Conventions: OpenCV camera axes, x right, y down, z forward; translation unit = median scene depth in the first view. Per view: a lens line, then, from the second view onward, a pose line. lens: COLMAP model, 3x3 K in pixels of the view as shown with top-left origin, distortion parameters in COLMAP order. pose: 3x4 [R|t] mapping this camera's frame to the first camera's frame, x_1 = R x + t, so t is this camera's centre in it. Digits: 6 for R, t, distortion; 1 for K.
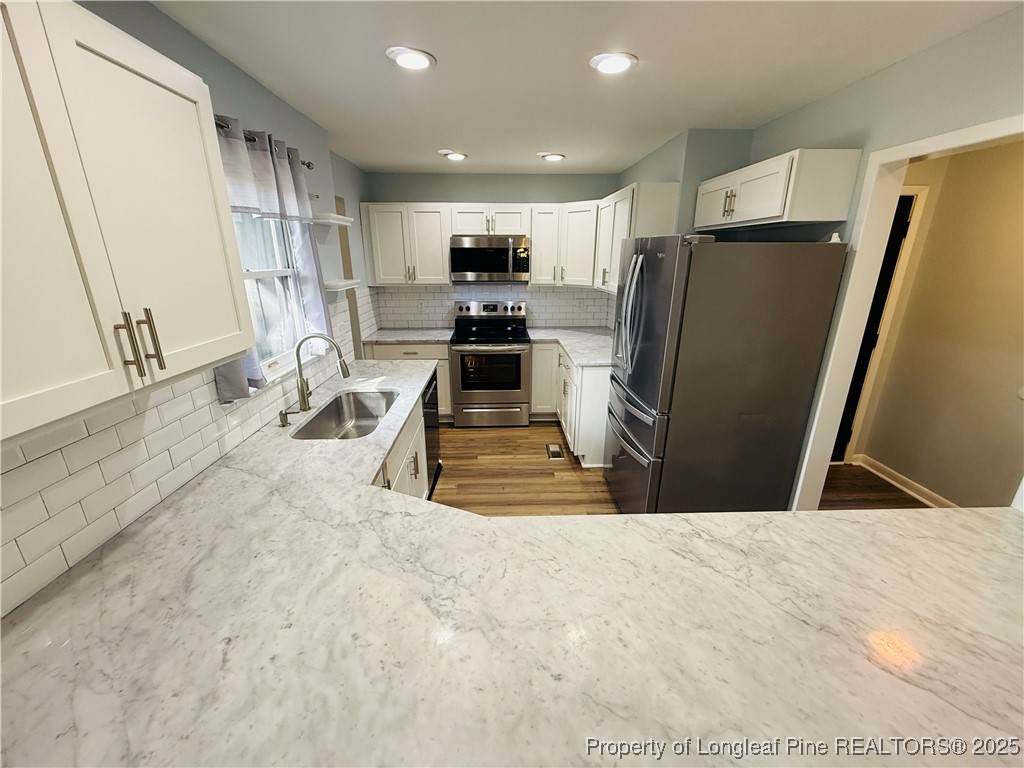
lens RADIAL K [[408.0, 0, 509.0], [0, 408.0, 381.9], [0, 0, 1]] dist [-0.009718, -0.000893]
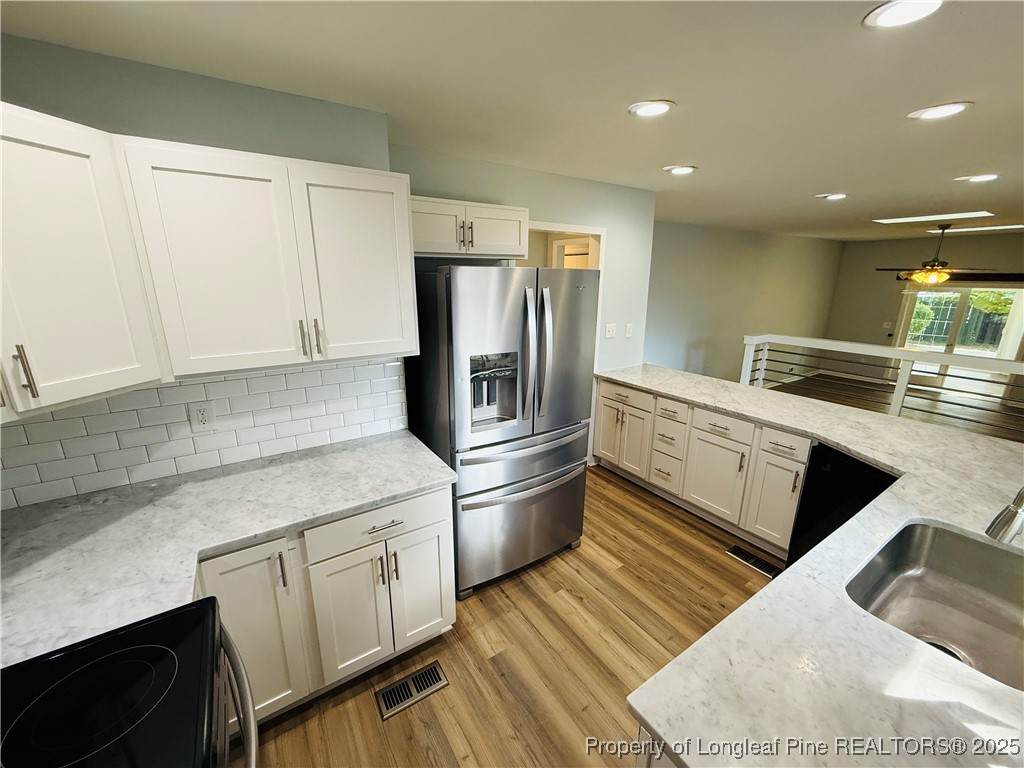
lens RADIAL K [[408.0, 0, 510.1], [0, 408.0, 386.8], [0, 0, 1]] dist [-0.009718, -0.000893]
pose [[-0.521410, -0.223023, 0.823646, -0.352624], [0.255650, 0.880074, 0.400141, -0.407352], [-0.814110, 0.419202, -0.401863, 1.251979]]
